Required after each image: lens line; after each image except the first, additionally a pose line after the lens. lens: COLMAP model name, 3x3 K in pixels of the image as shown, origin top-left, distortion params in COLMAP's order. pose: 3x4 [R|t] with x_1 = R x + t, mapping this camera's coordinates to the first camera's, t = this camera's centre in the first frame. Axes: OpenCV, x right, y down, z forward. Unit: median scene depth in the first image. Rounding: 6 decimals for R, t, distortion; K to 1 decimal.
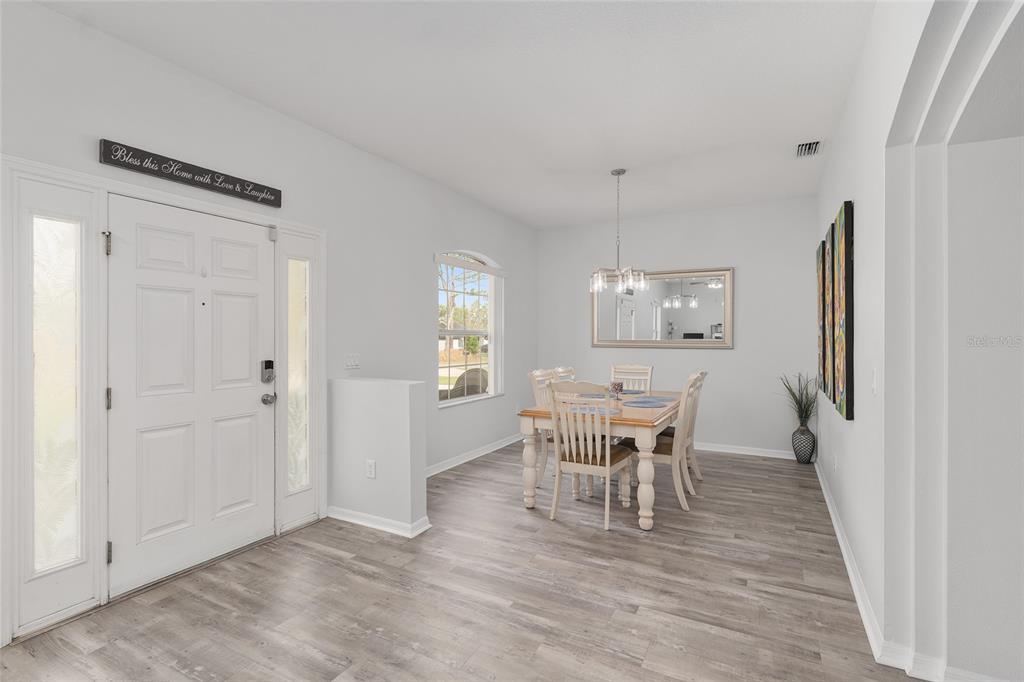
lens RADIAL K [[466.9, 0, 512.5], [0, 466.9, 340.1], [0, 0, 1]] dist [-0.008482, -0.000336]
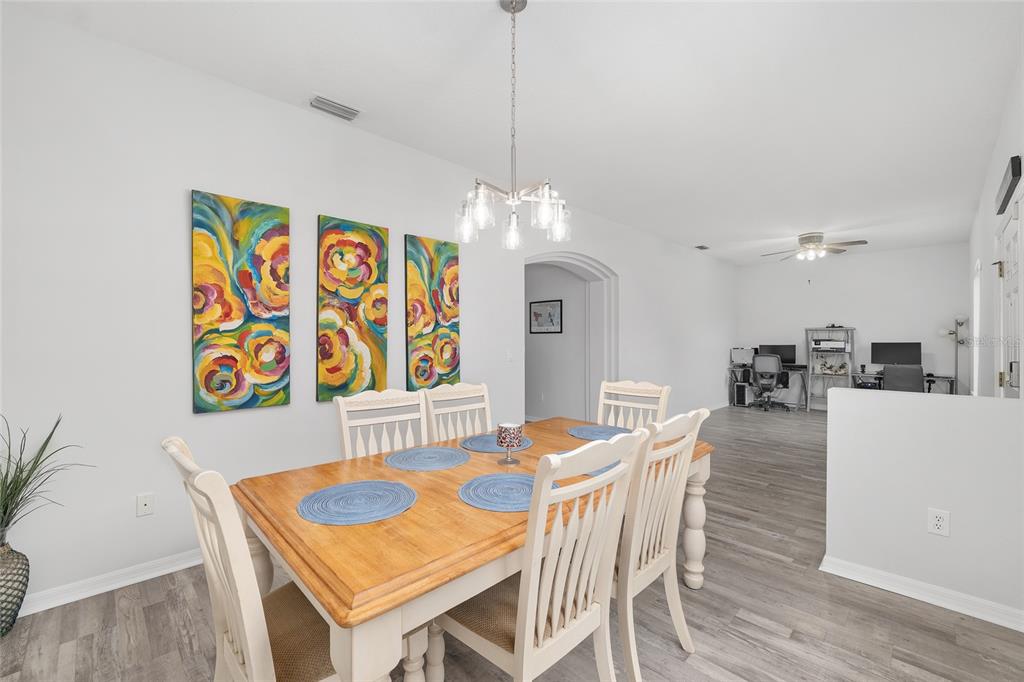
lens RADIAL K [[424.0, 0, 507.8], [0, 424.0, 337.5], [0, 0, 1]] dist [-0.012208, -0.000023]
pose [[-0.954411, -0.004569, 0.298460, 0.169495], [-0.005192, 0.999986, -0.001296, 0.007939], [-0.298450, -0.002786, -0.954421, 2.505865]]
